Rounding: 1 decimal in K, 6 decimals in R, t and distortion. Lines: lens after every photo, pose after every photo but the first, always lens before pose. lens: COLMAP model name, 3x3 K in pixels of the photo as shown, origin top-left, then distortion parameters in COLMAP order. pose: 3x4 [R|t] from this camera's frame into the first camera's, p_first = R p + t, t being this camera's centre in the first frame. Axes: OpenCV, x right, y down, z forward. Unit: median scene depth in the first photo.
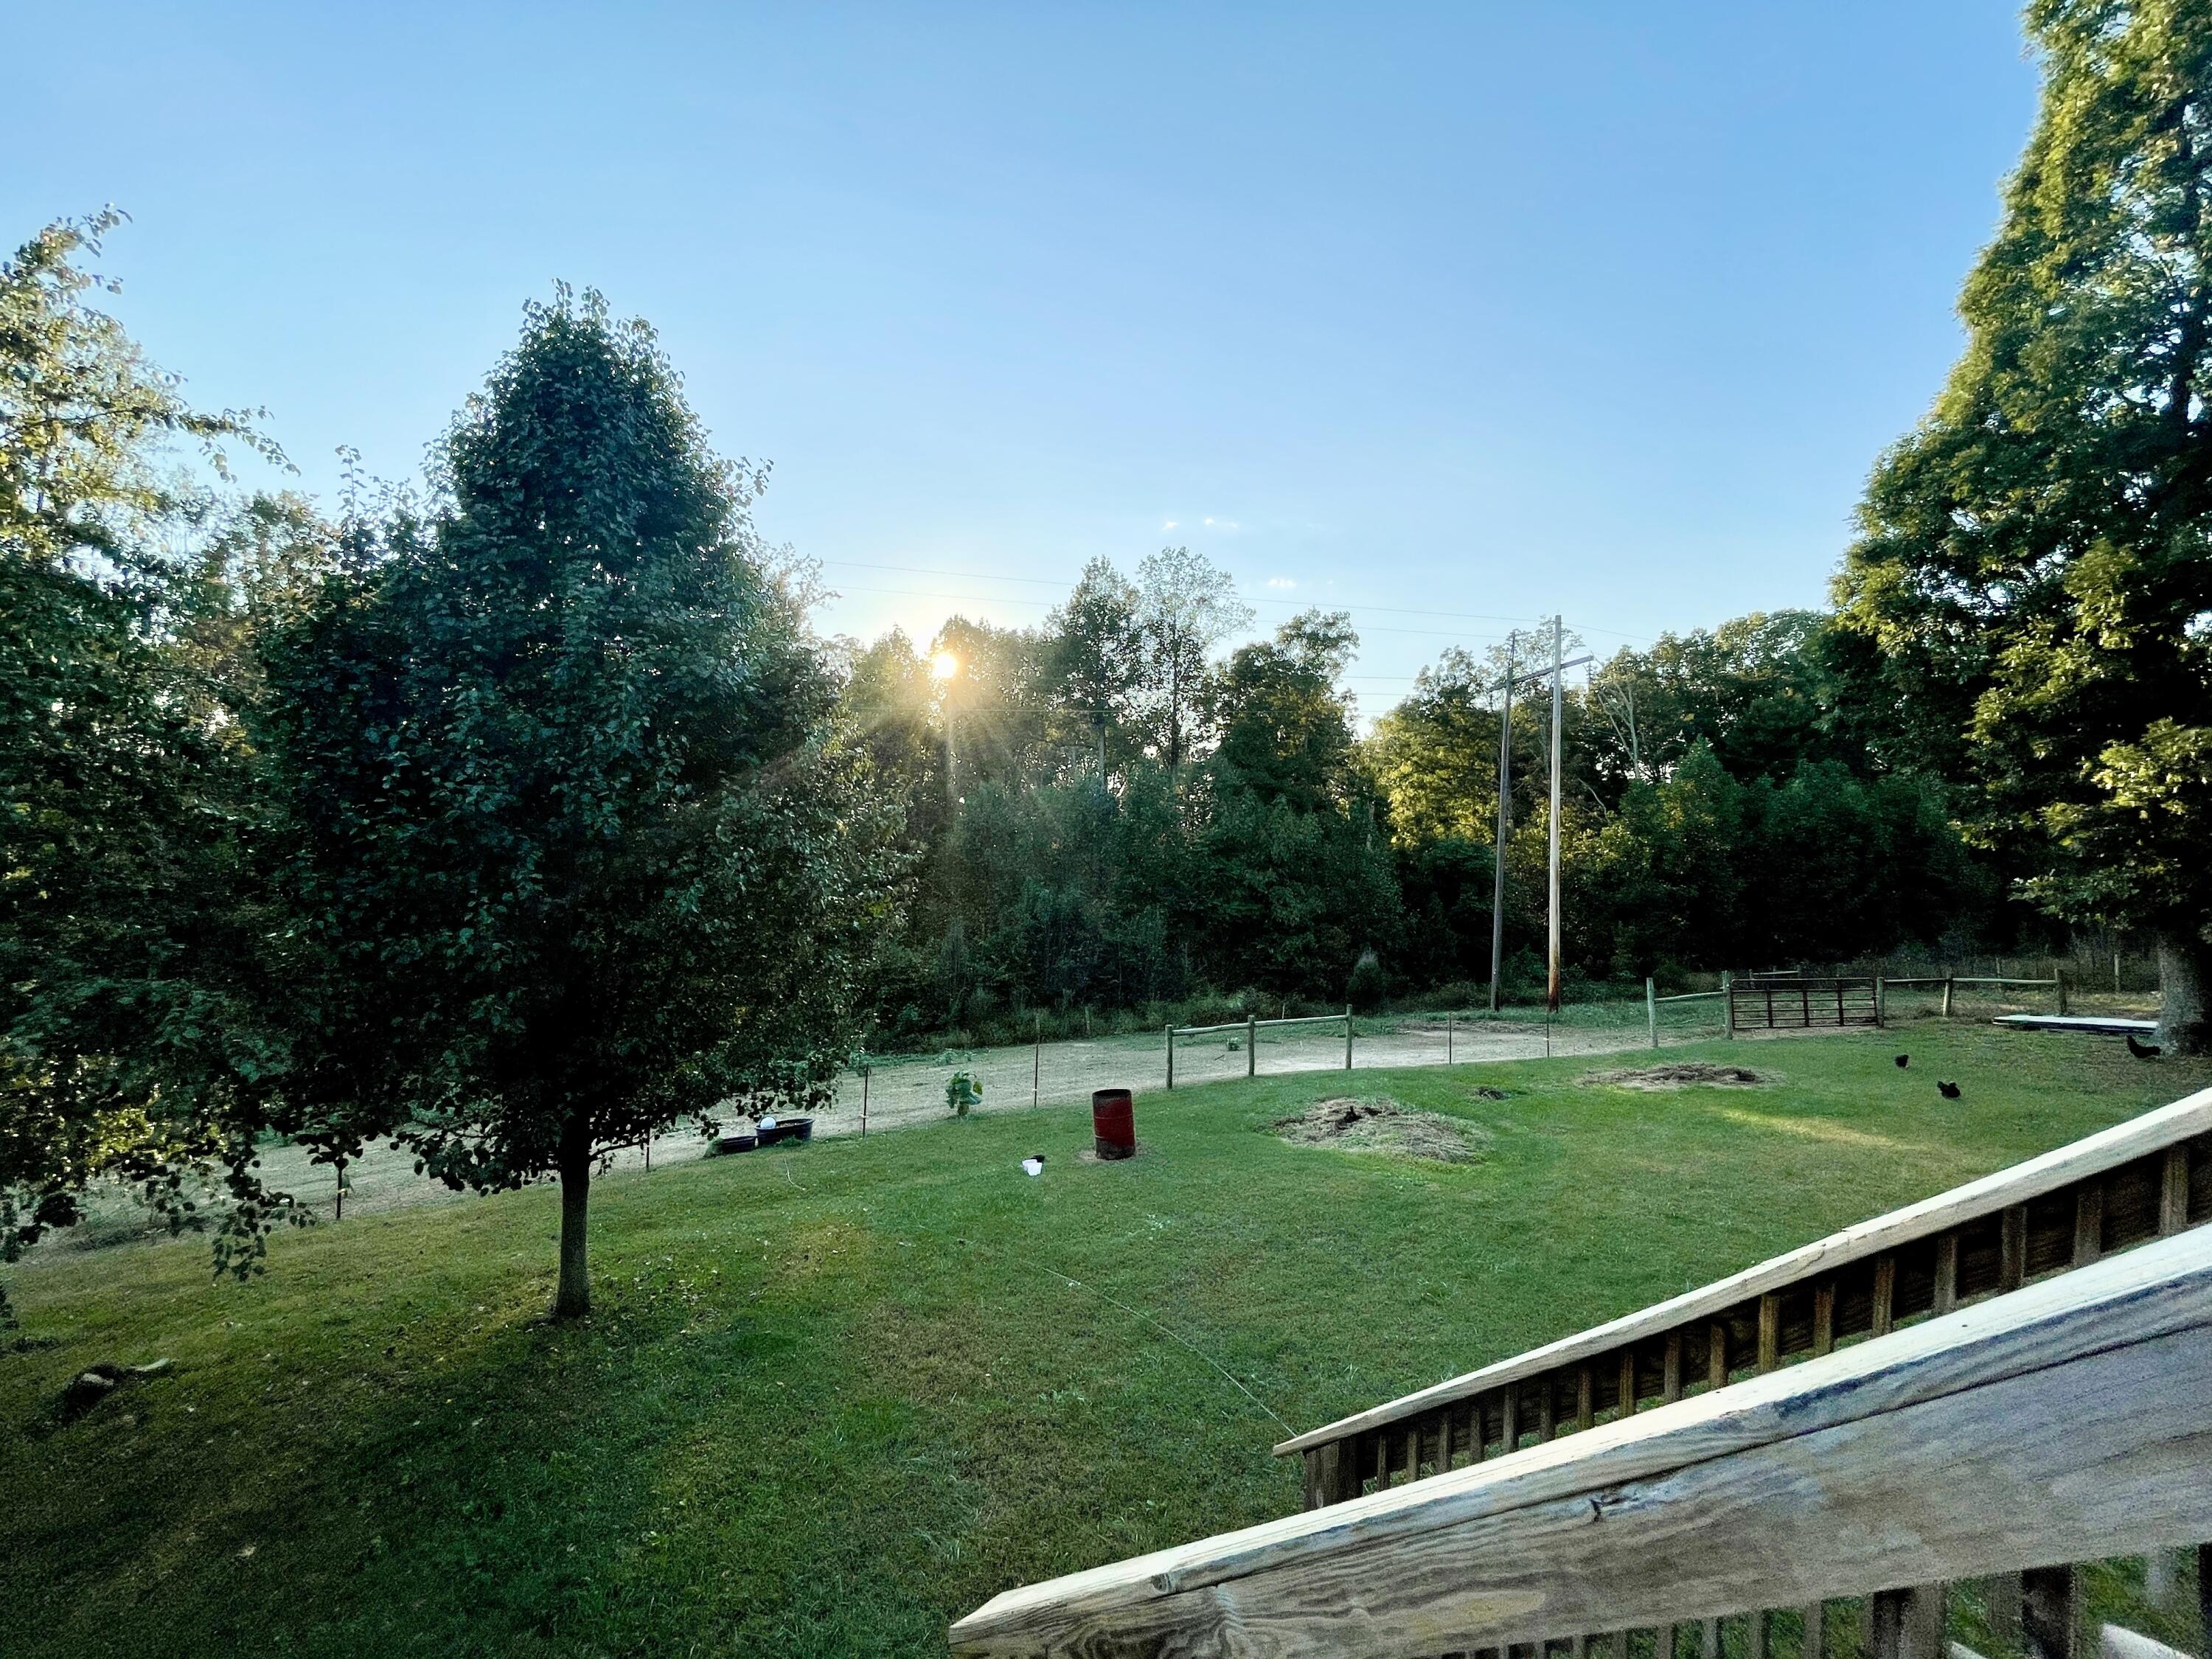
lens RADIAL K [[897.9, 0, 1090.9], [0, 897.9, 832.6], [0, 0, 1]] dist [0.001844, -0.000629]
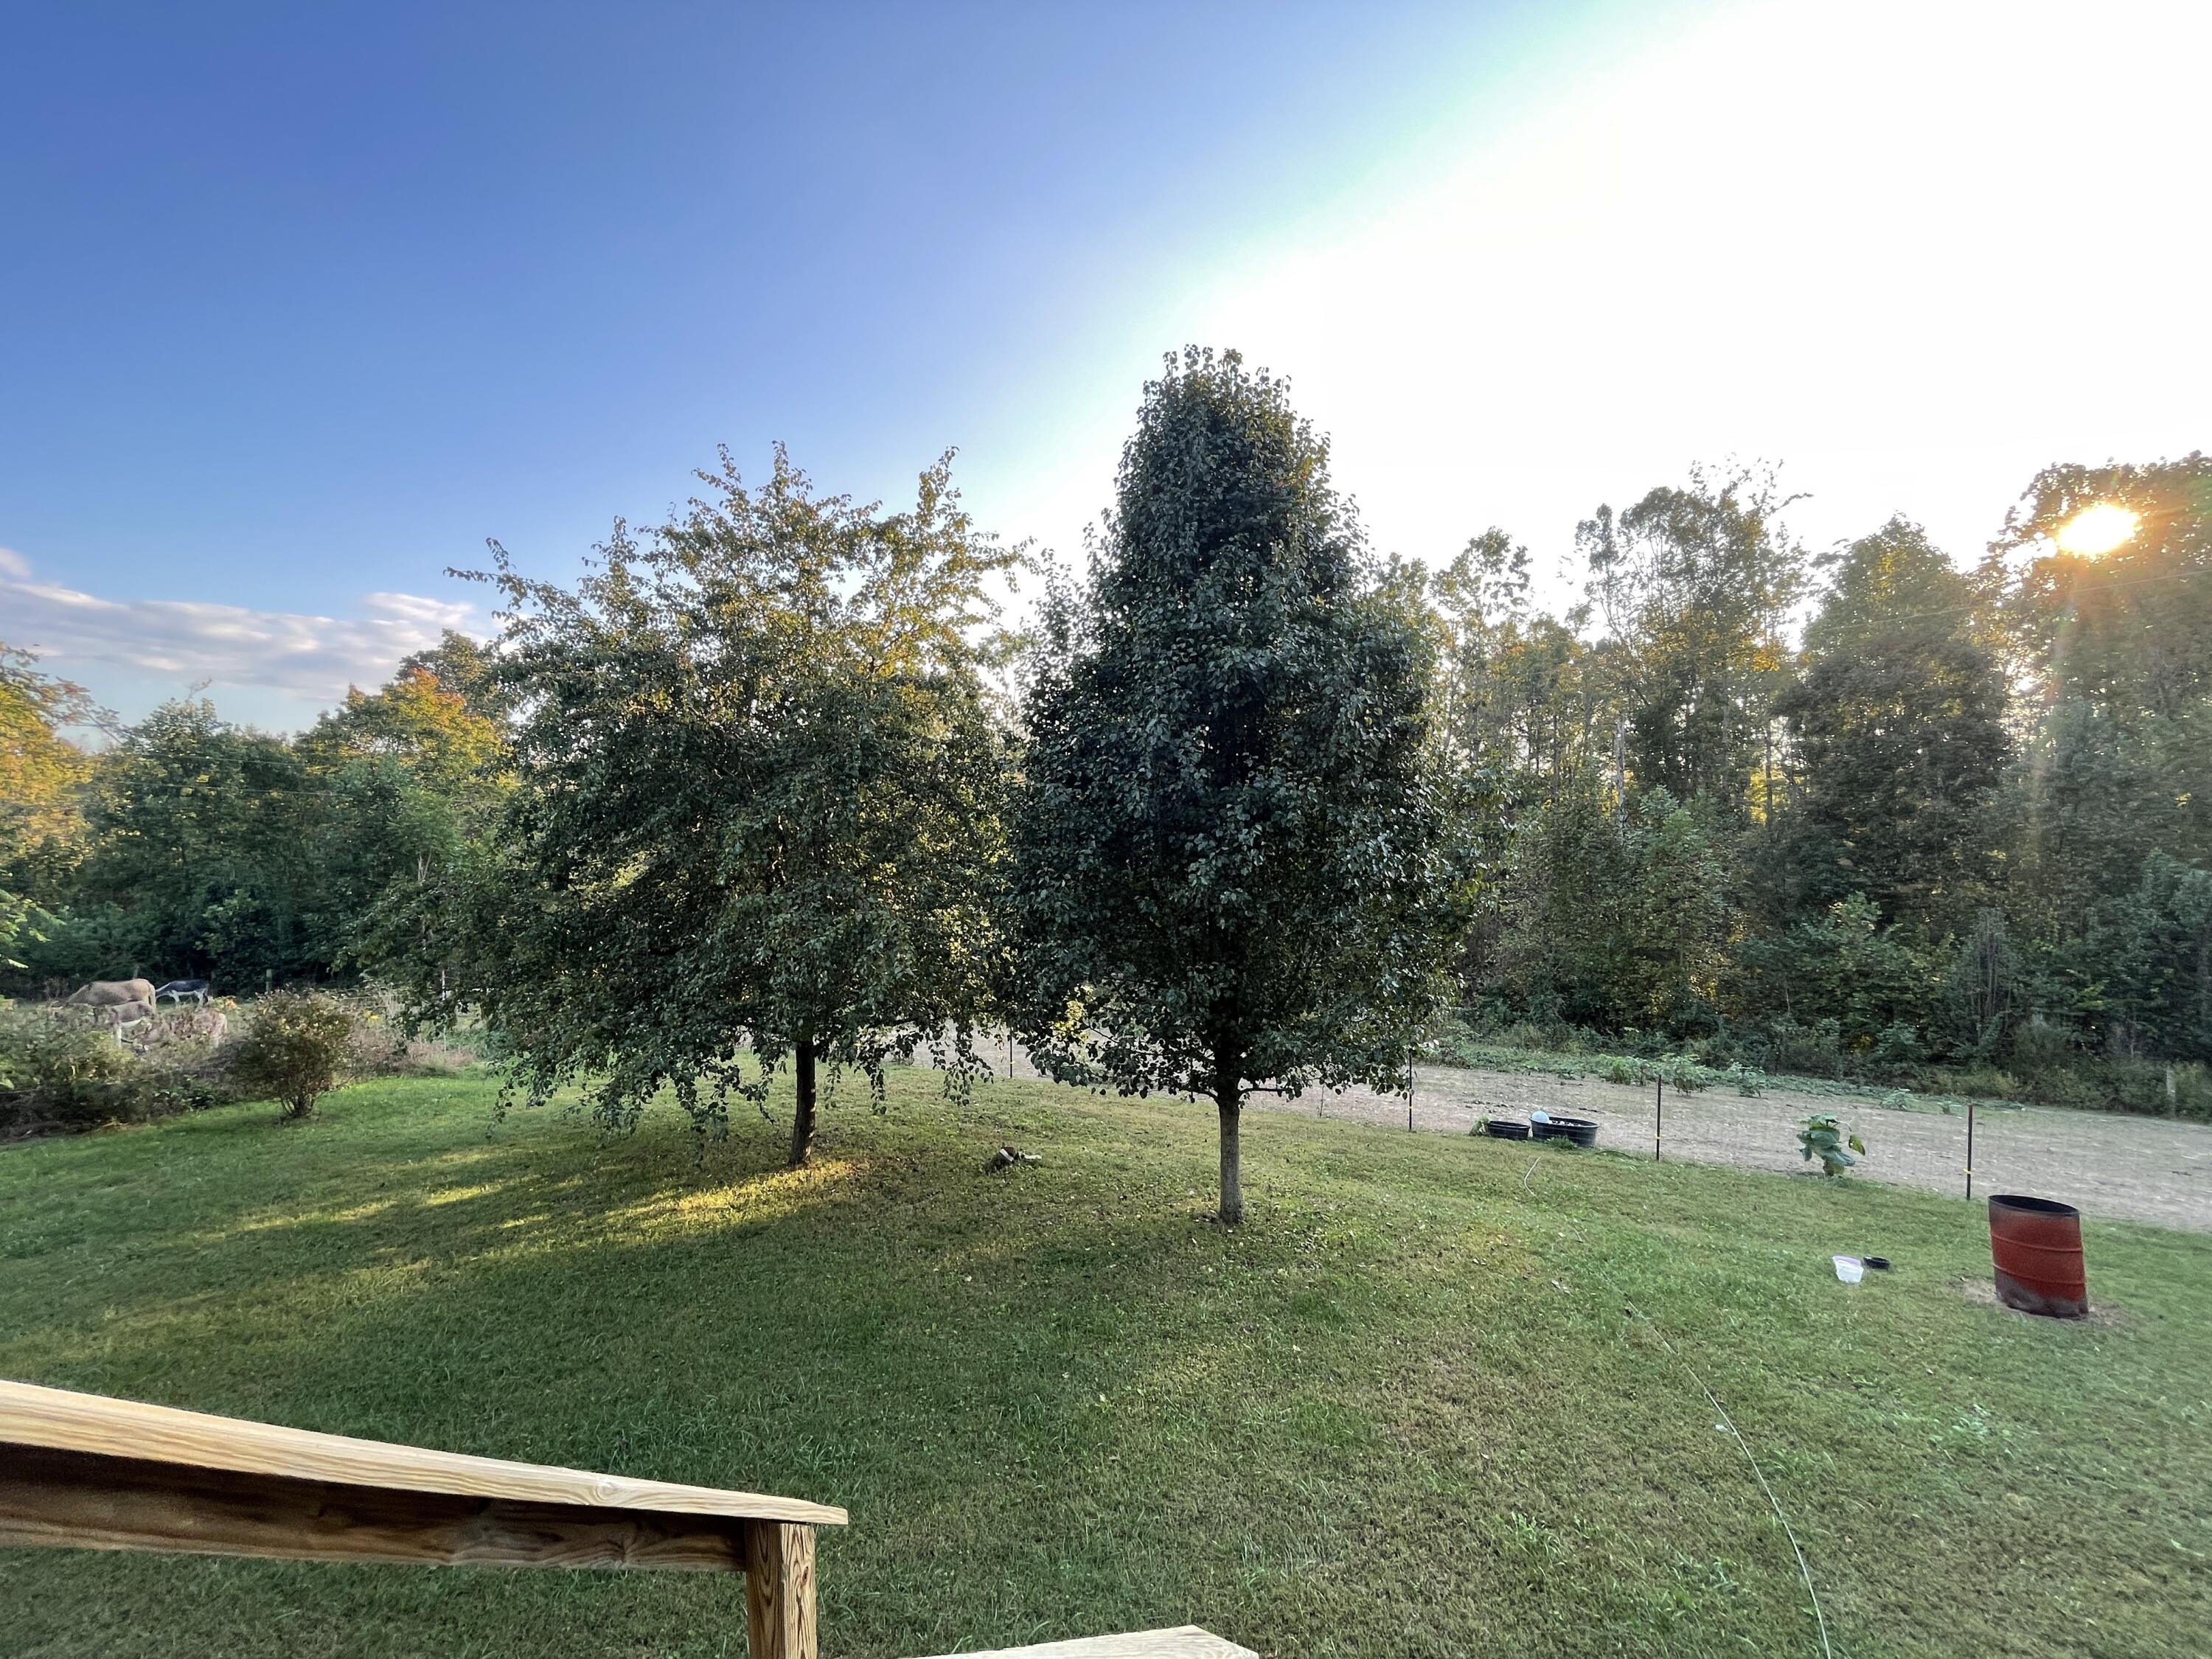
lens RADIAL K [[897.9, 0, 1094.1], [0, 897.9, 835.8], [0, 0, 1]] dist [0.001844, -0.000629]
pose [[0.537480, -0.012620, -0.843182, 0.061399], [0.041874, 0.999054, 0.011740, 0.001435], [0.842236, -0.041617, 0.537500, 0.043104]]
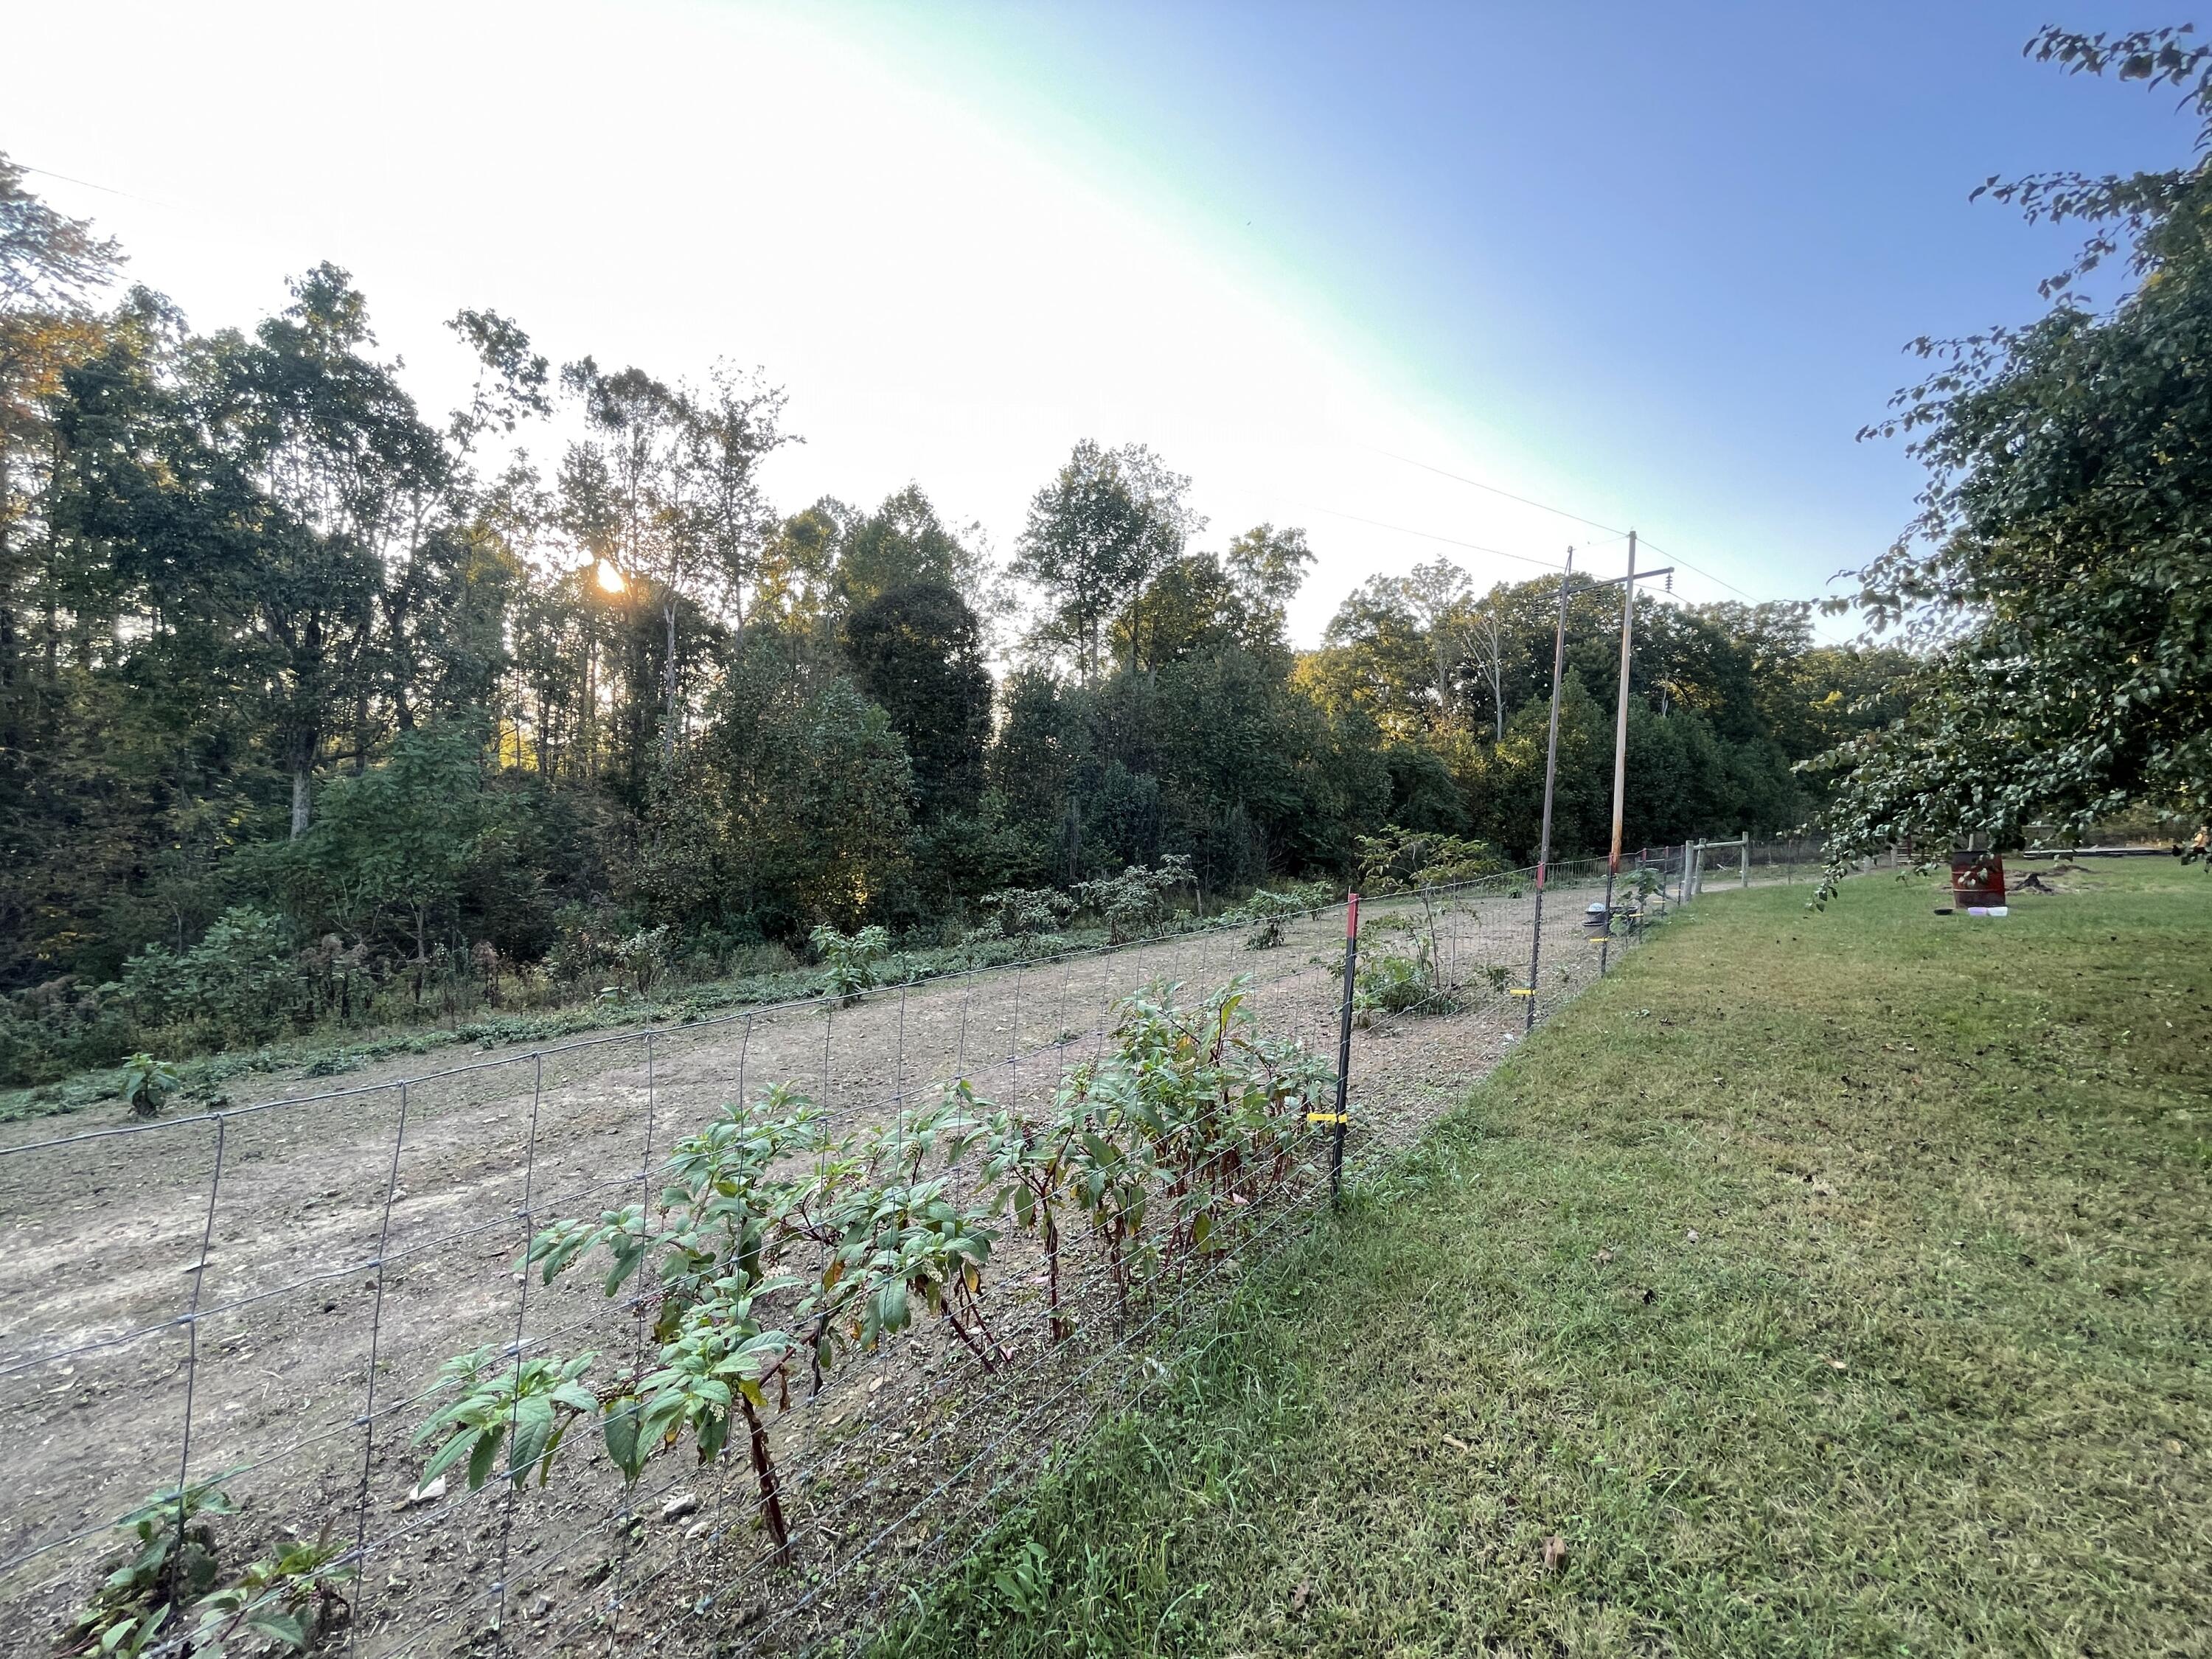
lens RADIAL K [[897.9, 0, 1107.2], [0, 897.9, 833.3], [0, 0, 1]] dist [0.001844, -0.000629]
pose [[0.908979, -0.032393, 0.415581, -0.559477], [-0.006389, 0.995776, 0.091592, 0.030127], [-0.416792, -0.085910, 0.904933, 0.133047]]
